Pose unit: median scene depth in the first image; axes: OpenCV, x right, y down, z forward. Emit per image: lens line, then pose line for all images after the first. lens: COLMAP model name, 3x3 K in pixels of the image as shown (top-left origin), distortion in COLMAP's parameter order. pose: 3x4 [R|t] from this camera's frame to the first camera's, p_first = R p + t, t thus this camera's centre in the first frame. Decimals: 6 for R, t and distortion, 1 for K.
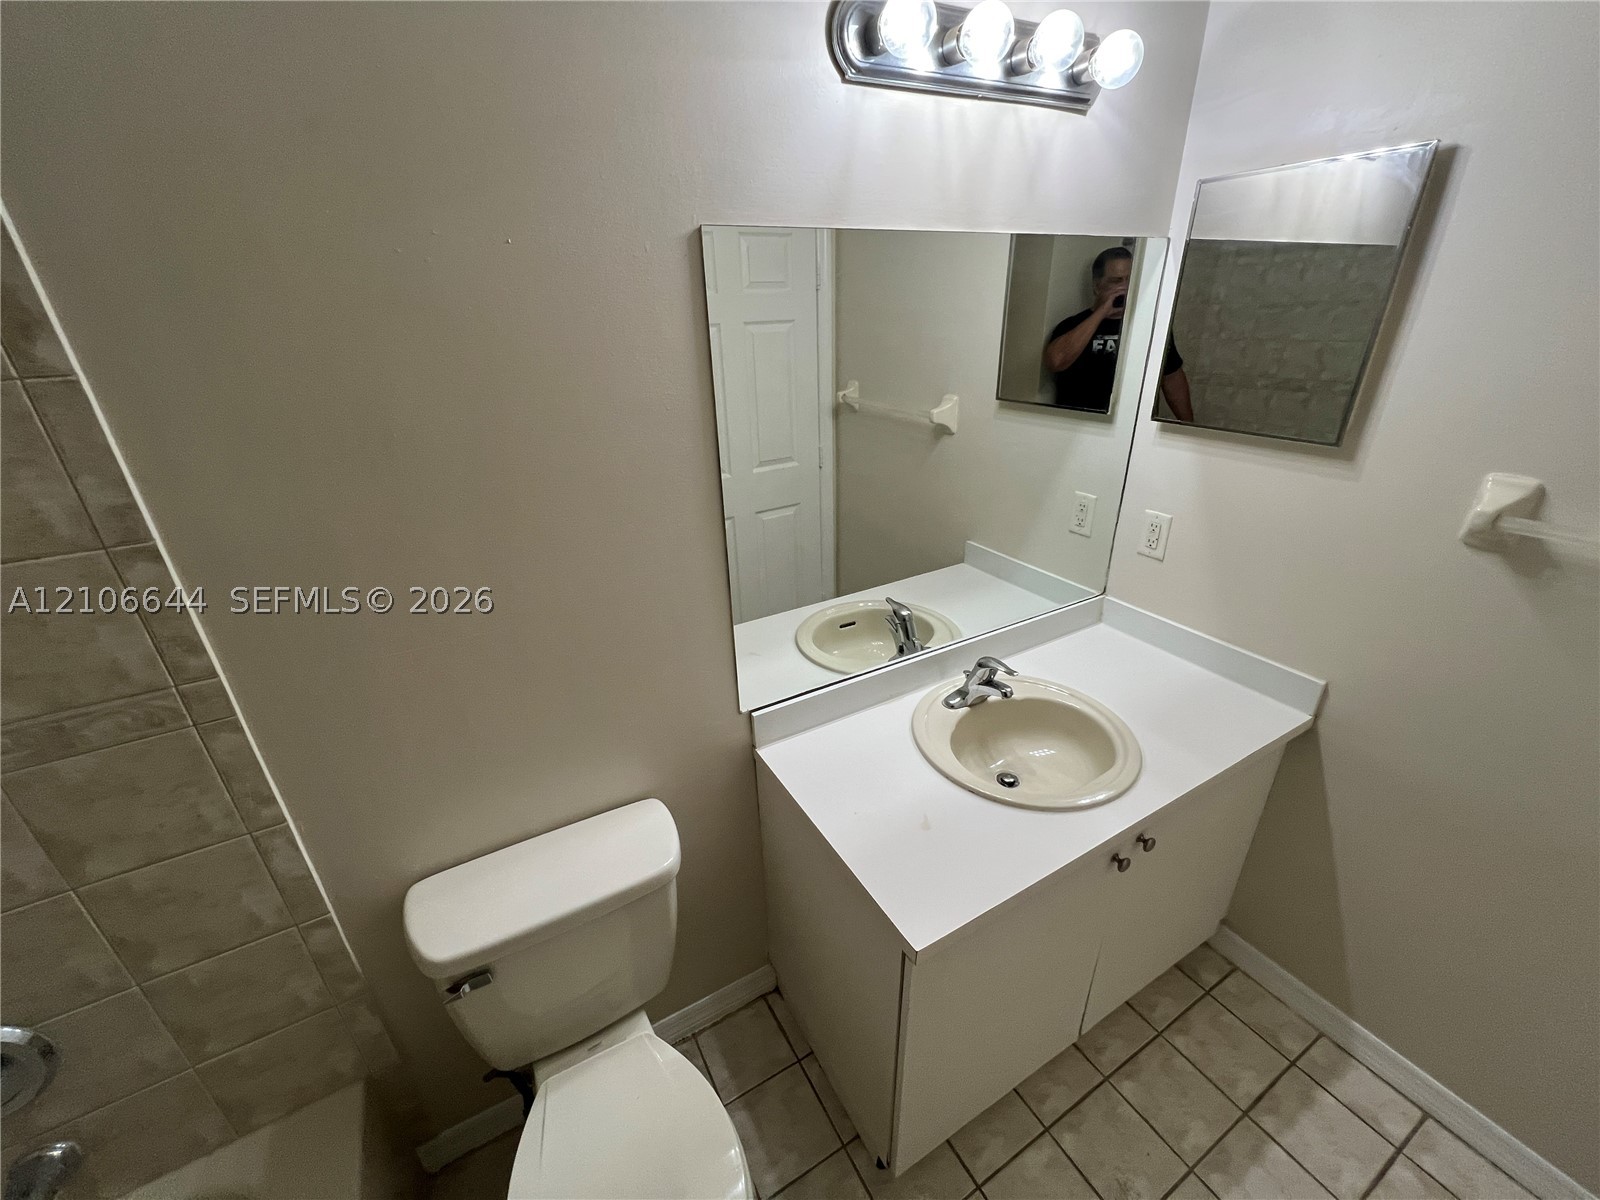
lens RADIAL K [[639.5, 0, 797.0], [0, 639.5, 594.8], [0, 0, 1]] dist [-0.001014, 0.000213]
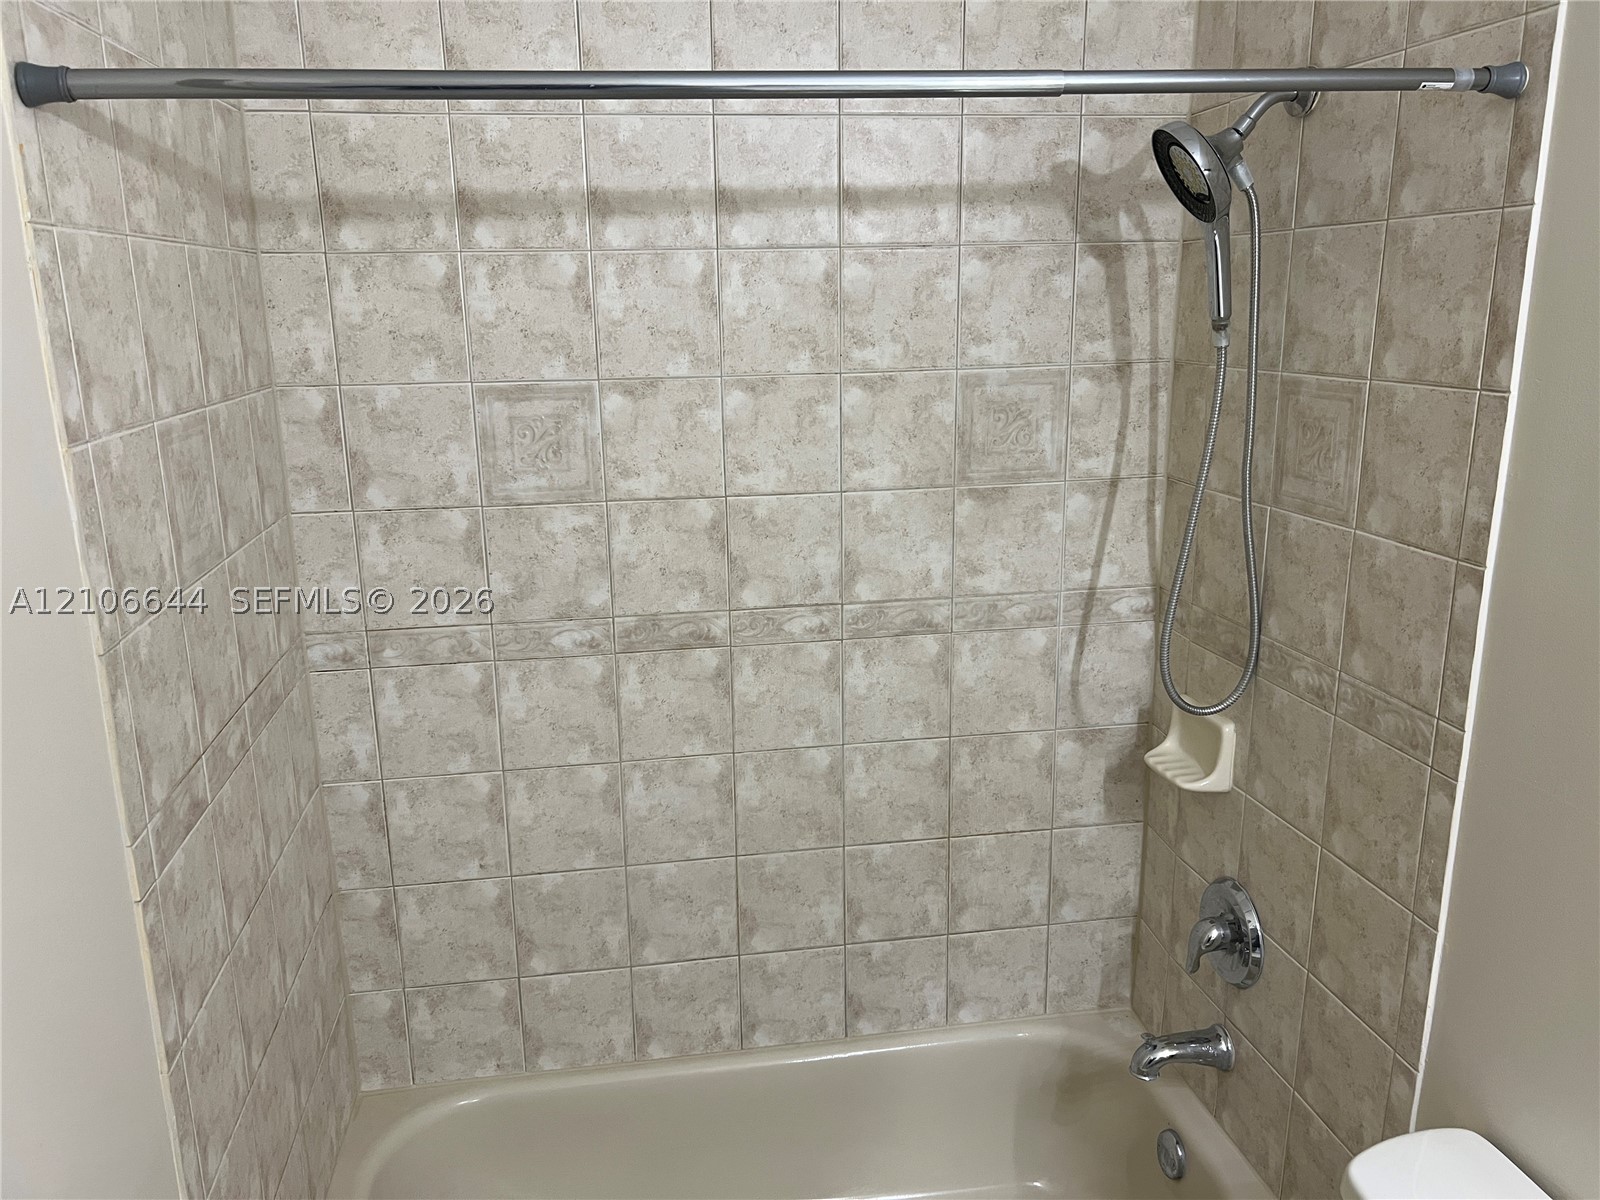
lens RADIAL K [[1220.5, 0, 791.3], [0, 1220.5, 597.4], [0, 0, 1]] dist [0.076106, -0.083574]
pose [[-0.332086, 0.268222, -0.904309, 0.538906], [-0.363939, 0.848046, 0.385182, -0.214016], [0.870211, 0.457027, -0.184008, 0.280739]]
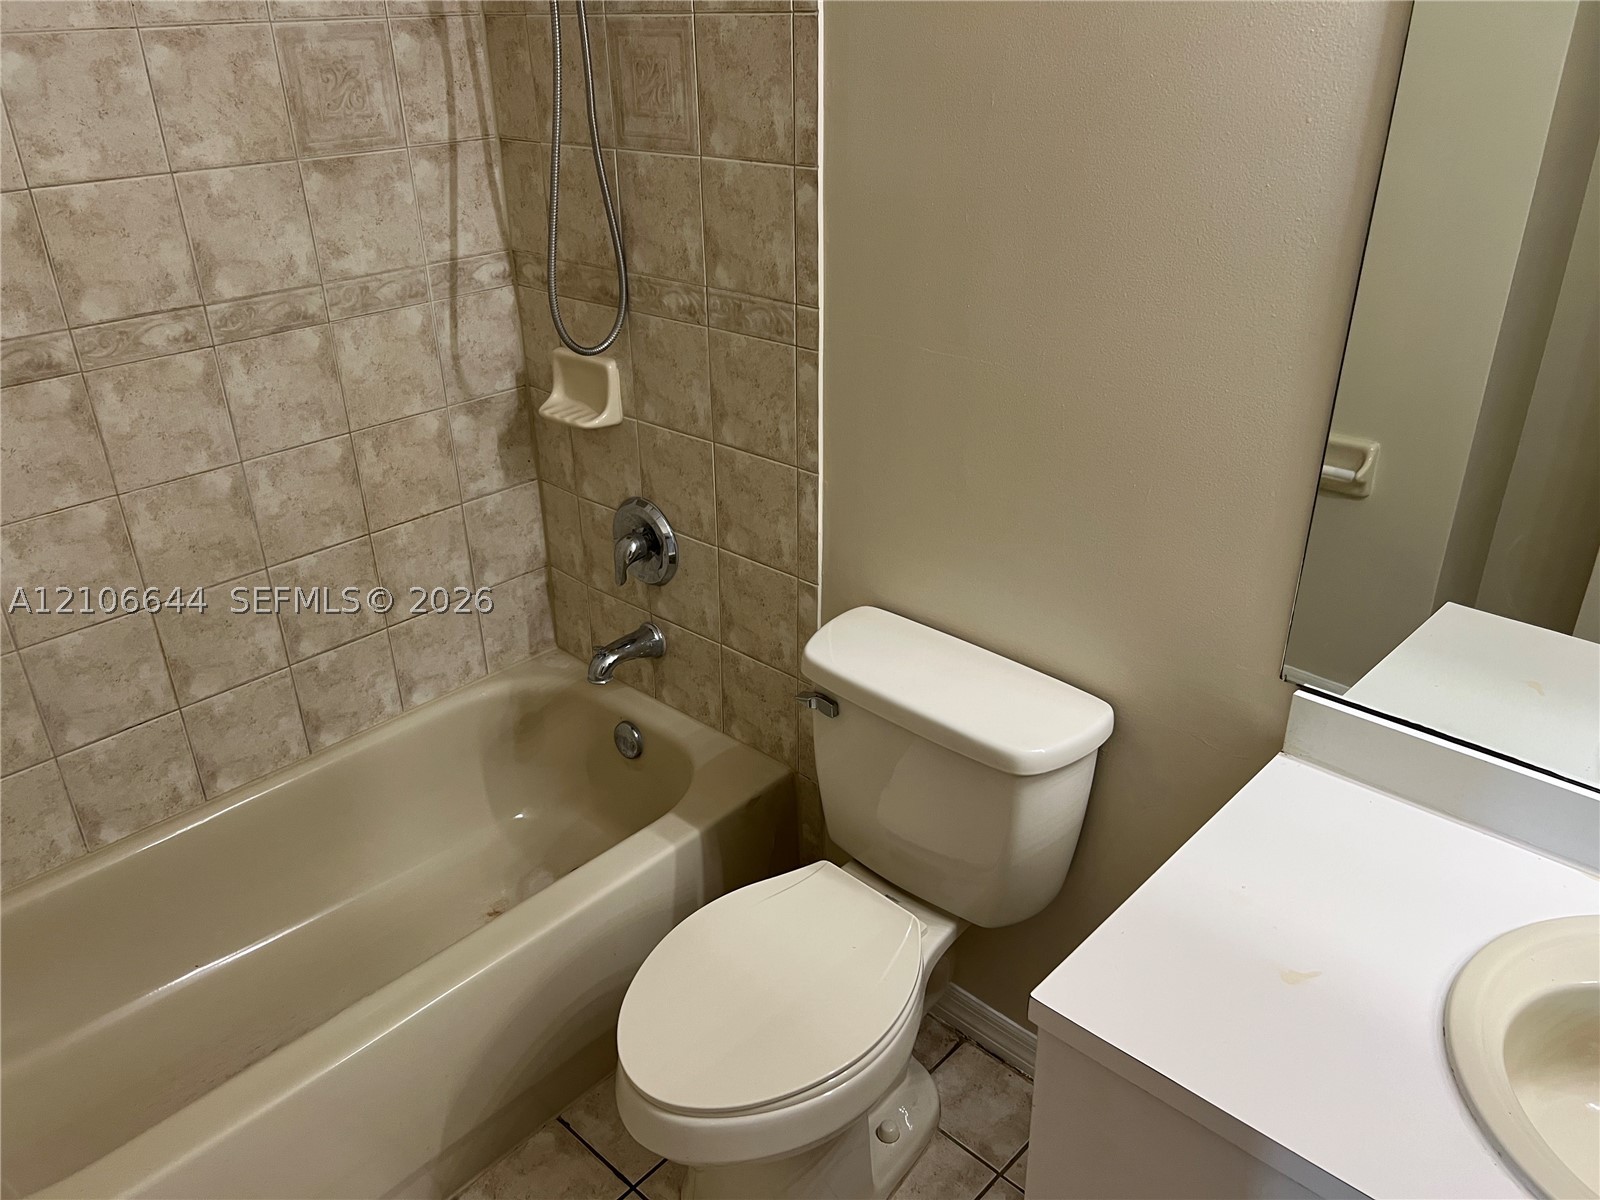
lens RADIAL K [[1210.7, 0, 794.3], [0, 1210.7, 607.4], [0, 0, 1]] dist [0.012694, -0.000360]
pose [[0.305031, 0.460150, -0.833797, 0.648980], [-0.385767, 0.860178, 0.333583, -0.066698], [0.870712, 0.219898, 0.439892, 0.112663]]
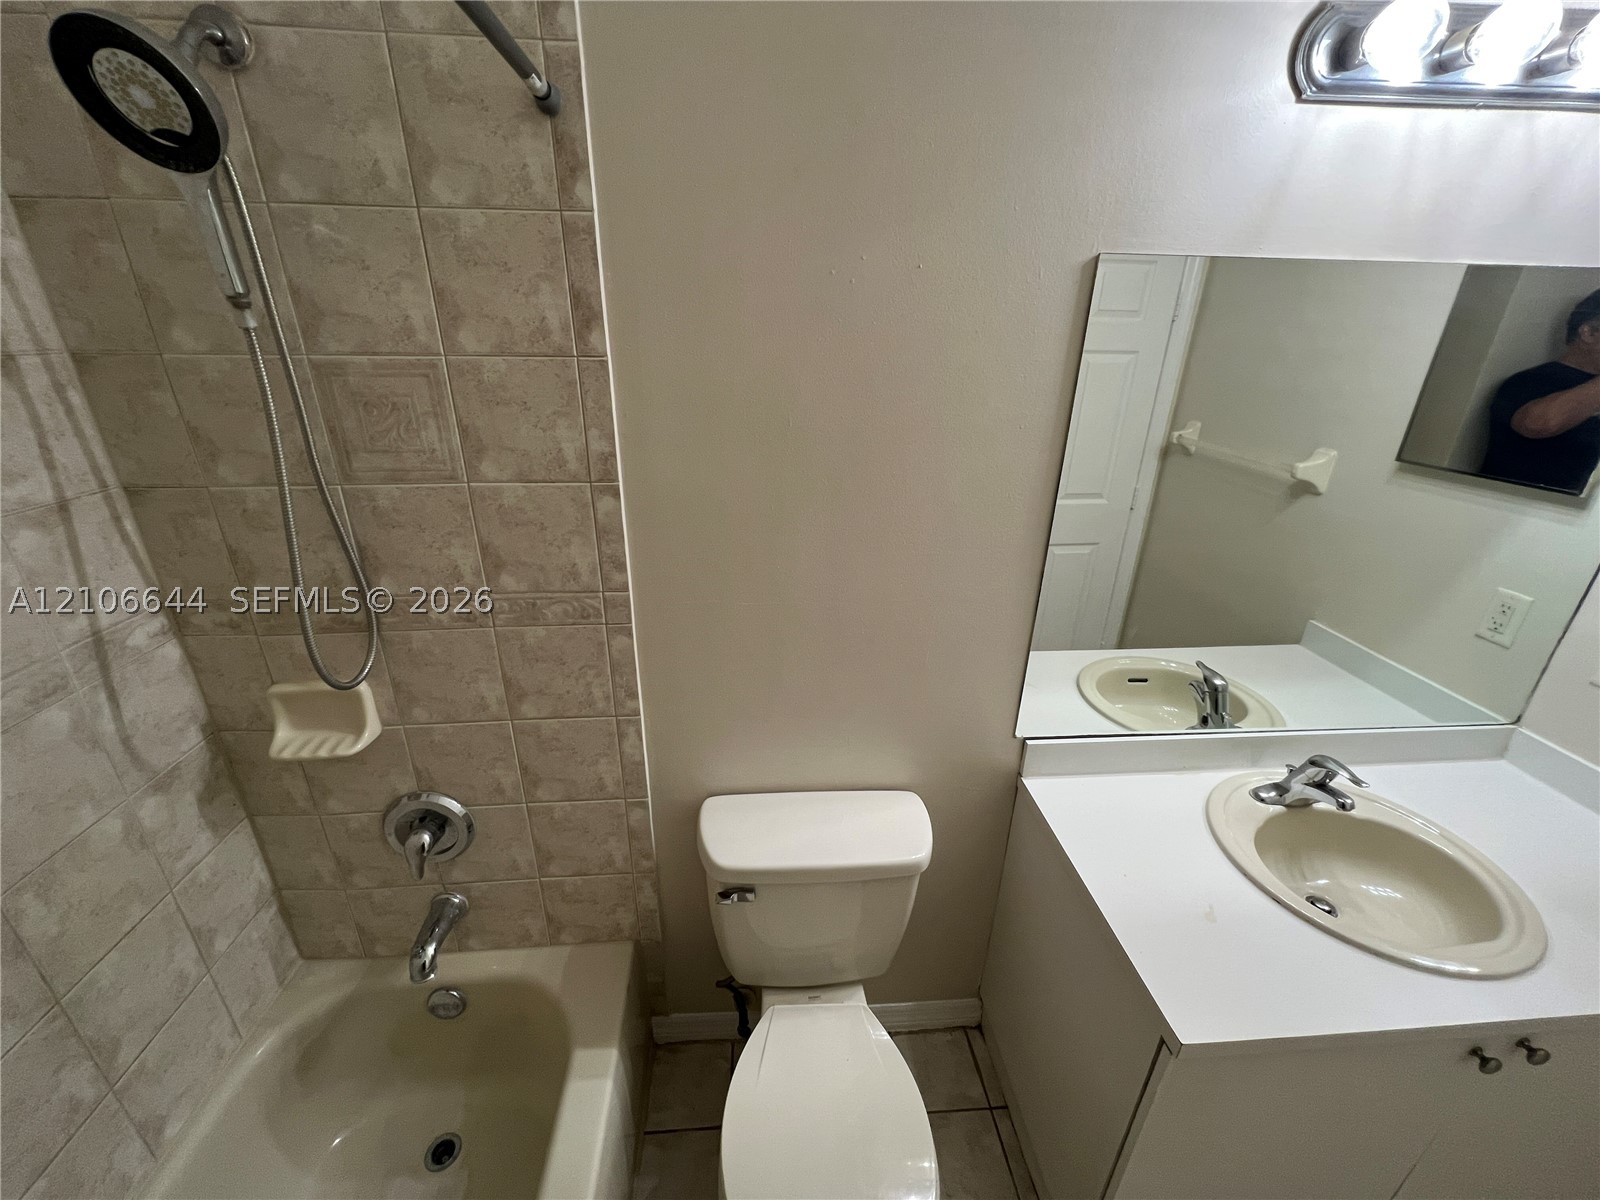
lens RADIAL K [[640.1, 0, 799.6], [0, 640.1, 596.4], [0, 0, 1]] dist [0.000467, 0.000349]
pose [[0.908166, 0.203788, -0.365657, -0.070069], [-0.213800, 0.976786, 0.013377, 0.029096], [0.359895, 0.066029, 0.930653, -0.055807]]
